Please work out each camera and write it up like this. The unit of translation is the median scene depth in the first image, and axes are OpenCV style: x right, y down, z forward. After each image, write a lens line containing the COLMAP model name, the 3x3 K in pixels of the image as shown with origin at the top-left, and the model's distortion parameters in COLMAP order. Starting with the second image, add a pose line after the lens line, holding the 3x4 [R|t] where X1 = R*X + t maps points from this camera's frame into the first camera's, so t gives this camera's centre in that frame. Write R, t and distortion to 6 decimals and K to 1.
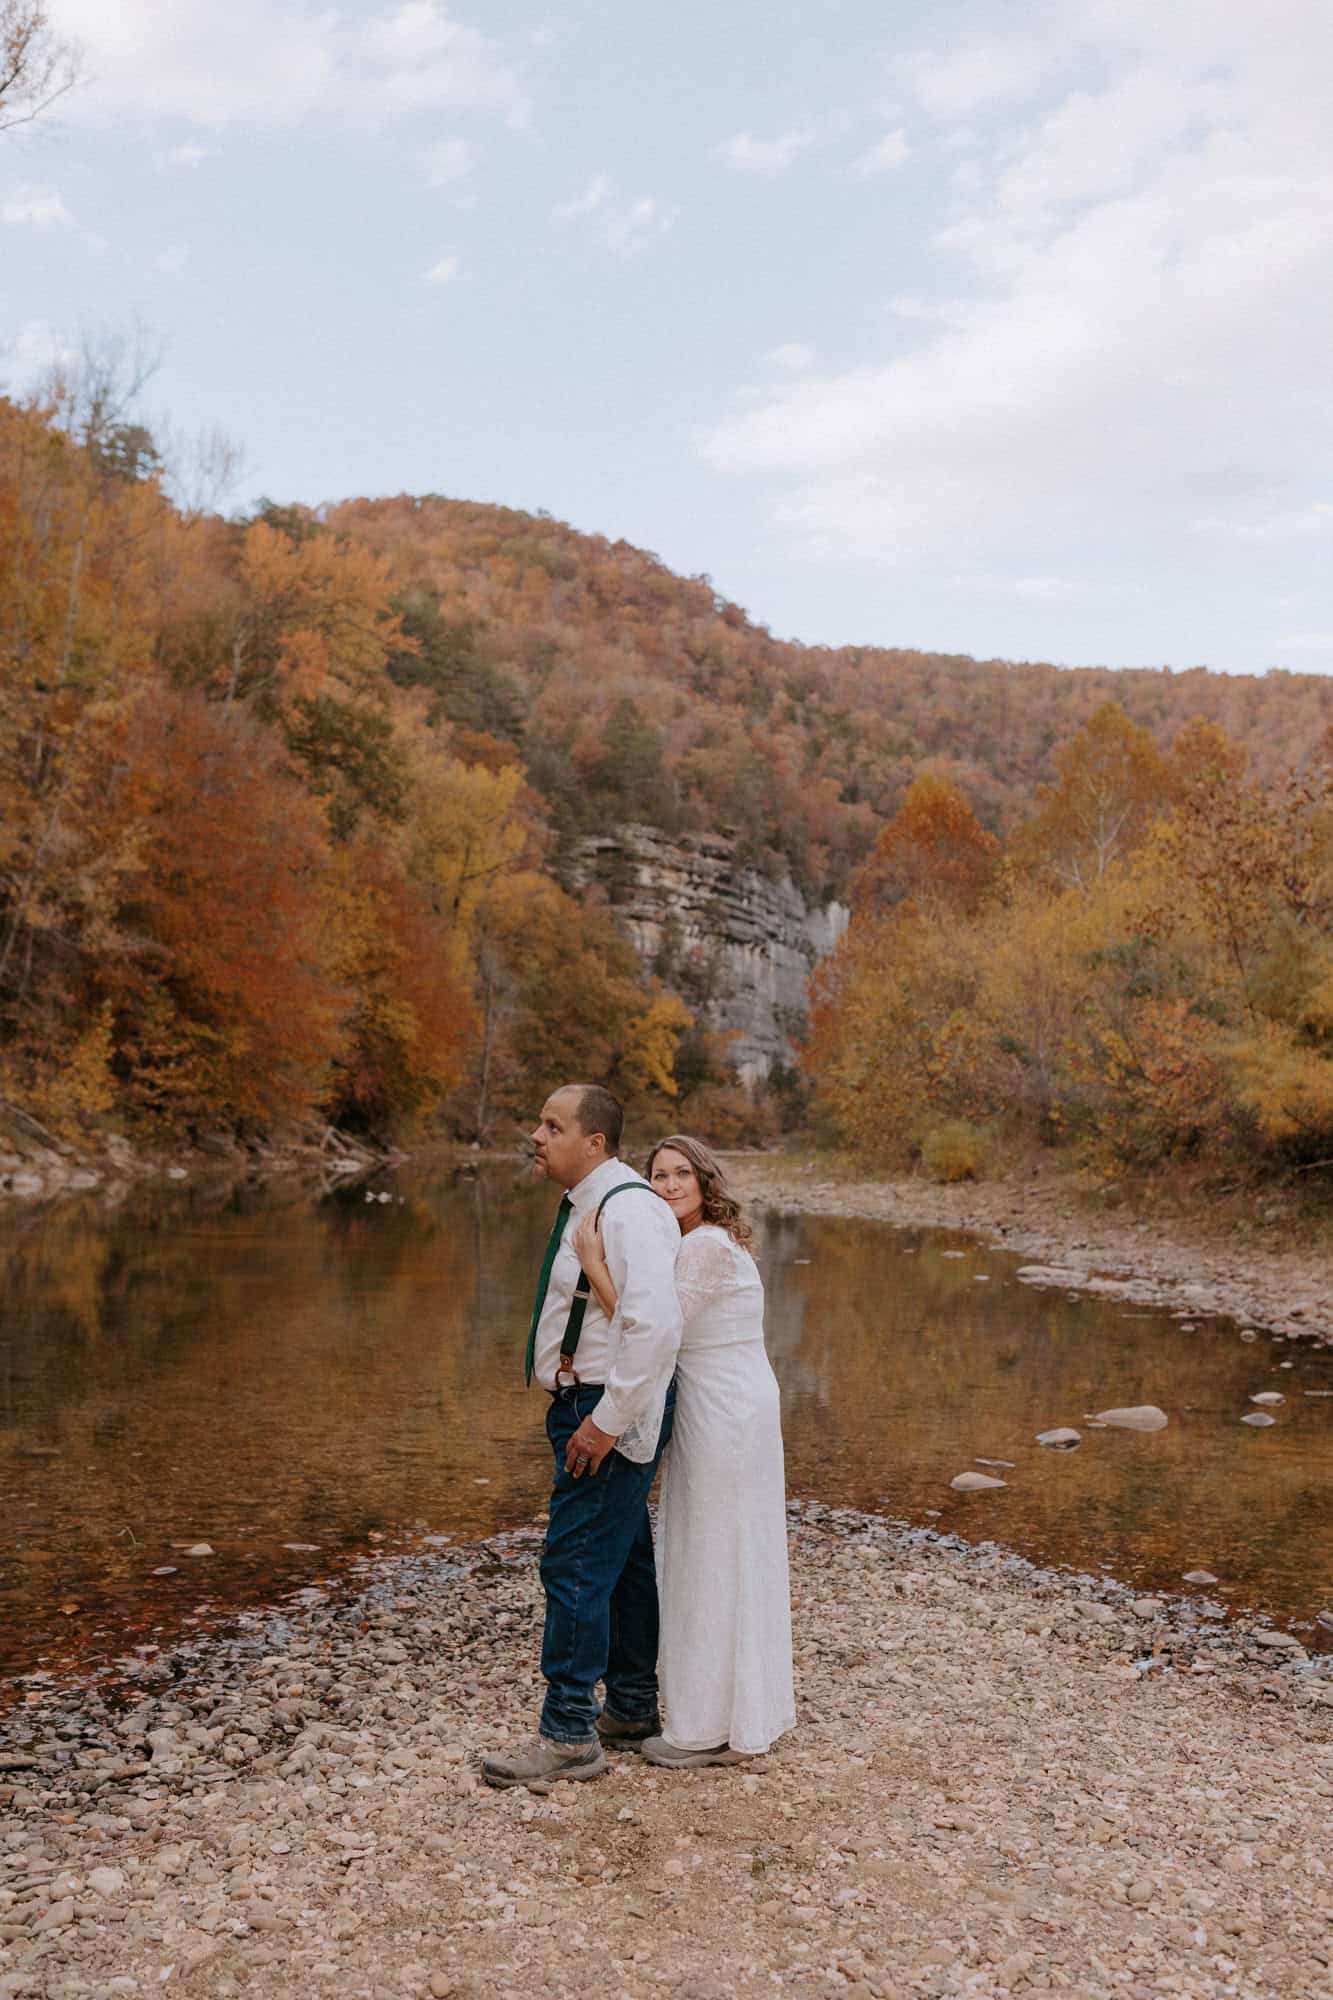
lens RADIAL K [[1922.1, 0, 666.5], [0, 1922.1, 1000.0], [0, 0, 1]] dist [0.014705, -0.014025]
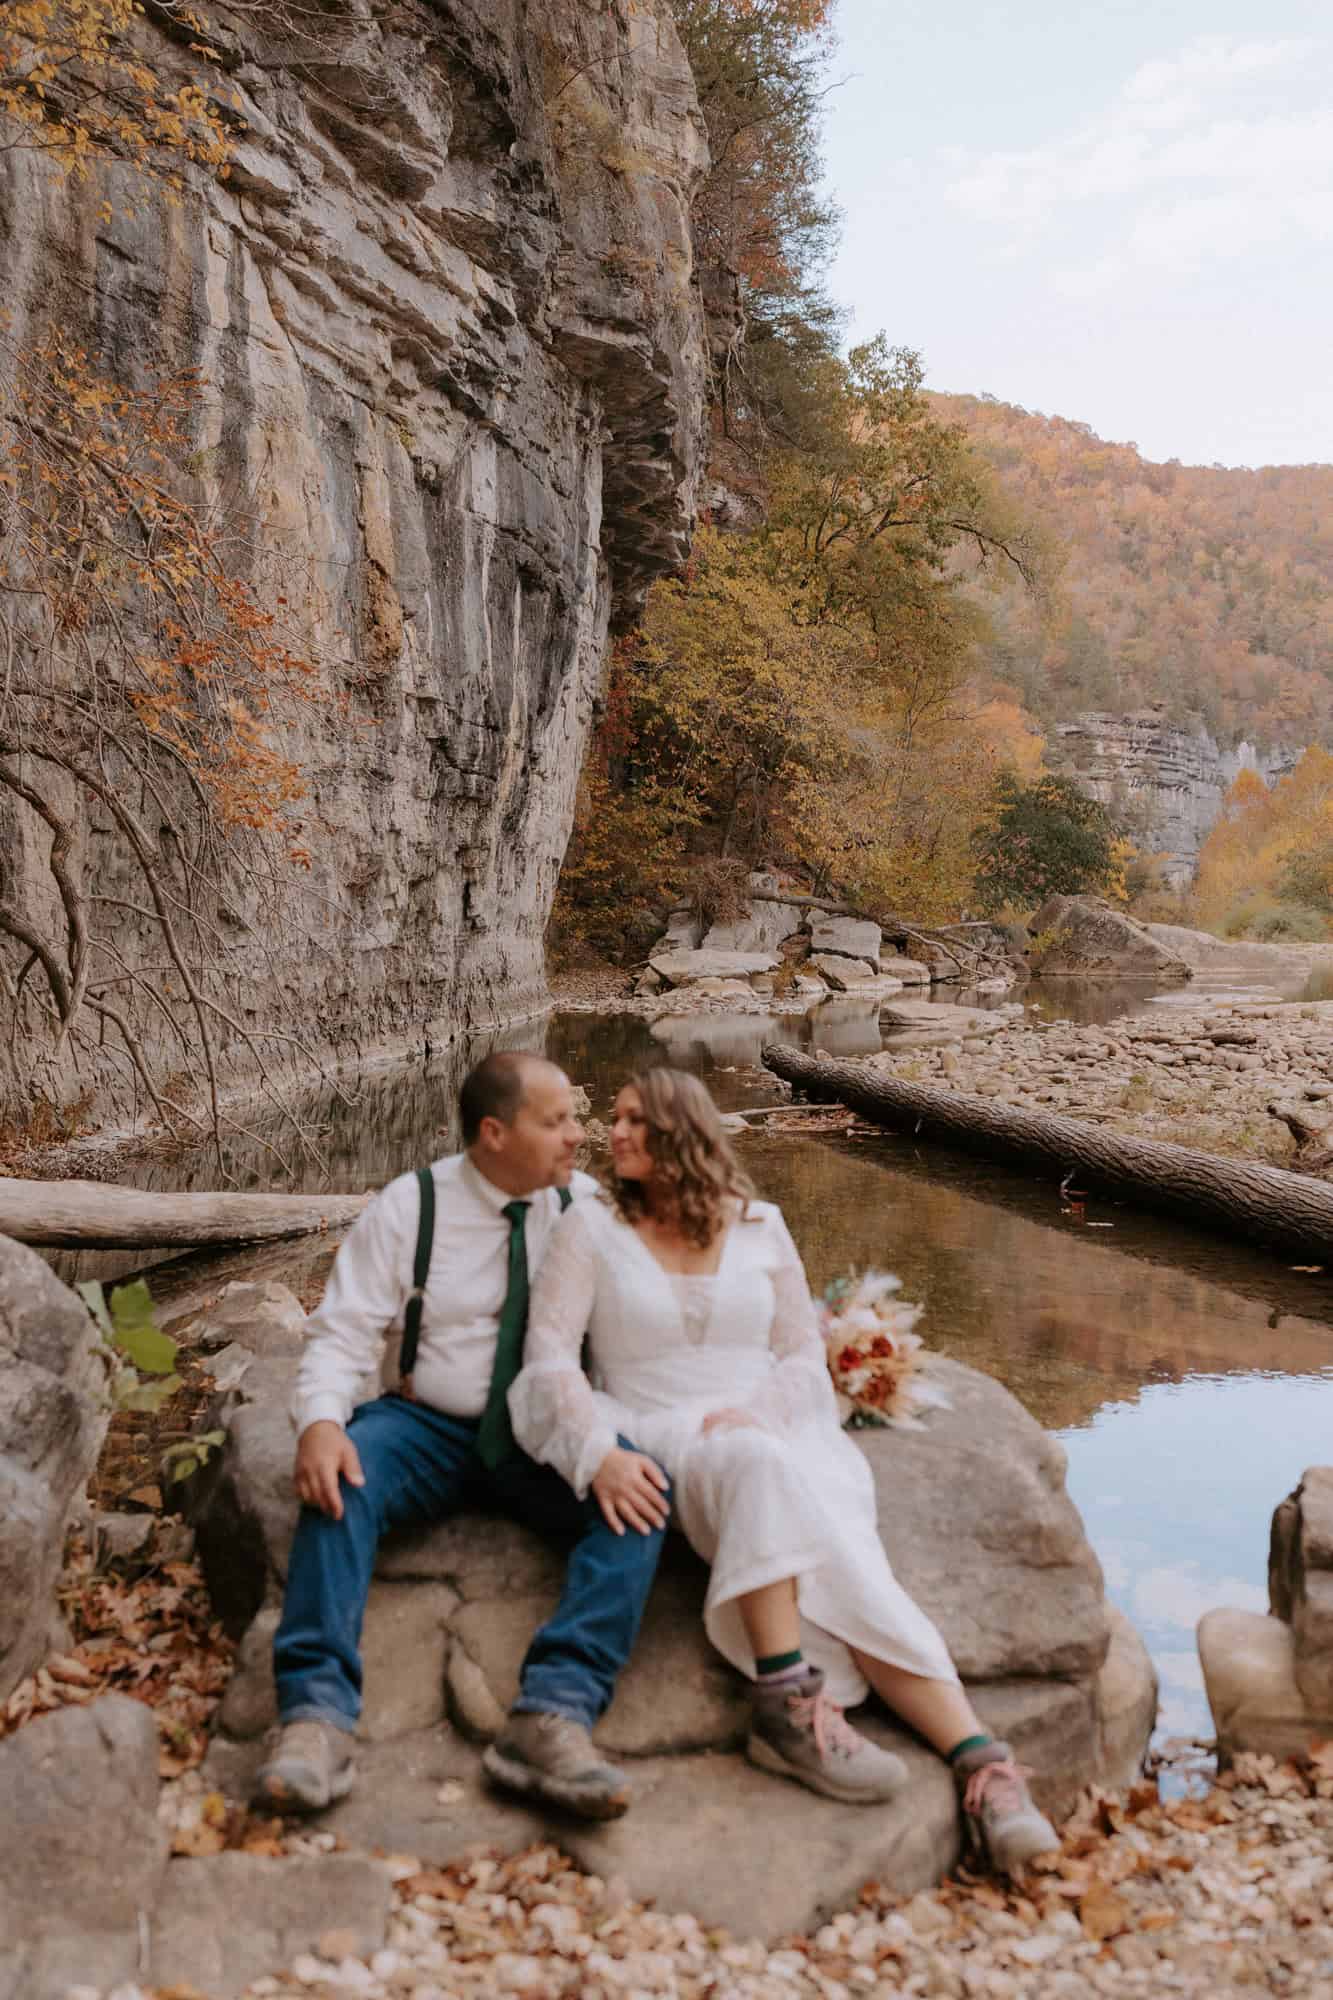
lens RADIAL K [[1922.1, 0, 666.5], [0, 1922.1, 1000.0], [0, 0, 1]] dist [0.014705, -0.014025]
pose [[0.975277, -0.025861, -0.219467, -0.014264], [0.048815, 0.993808, 0.099816, -0.032846], [0.215527, -0.108062, 0.970500, -0.448112]]
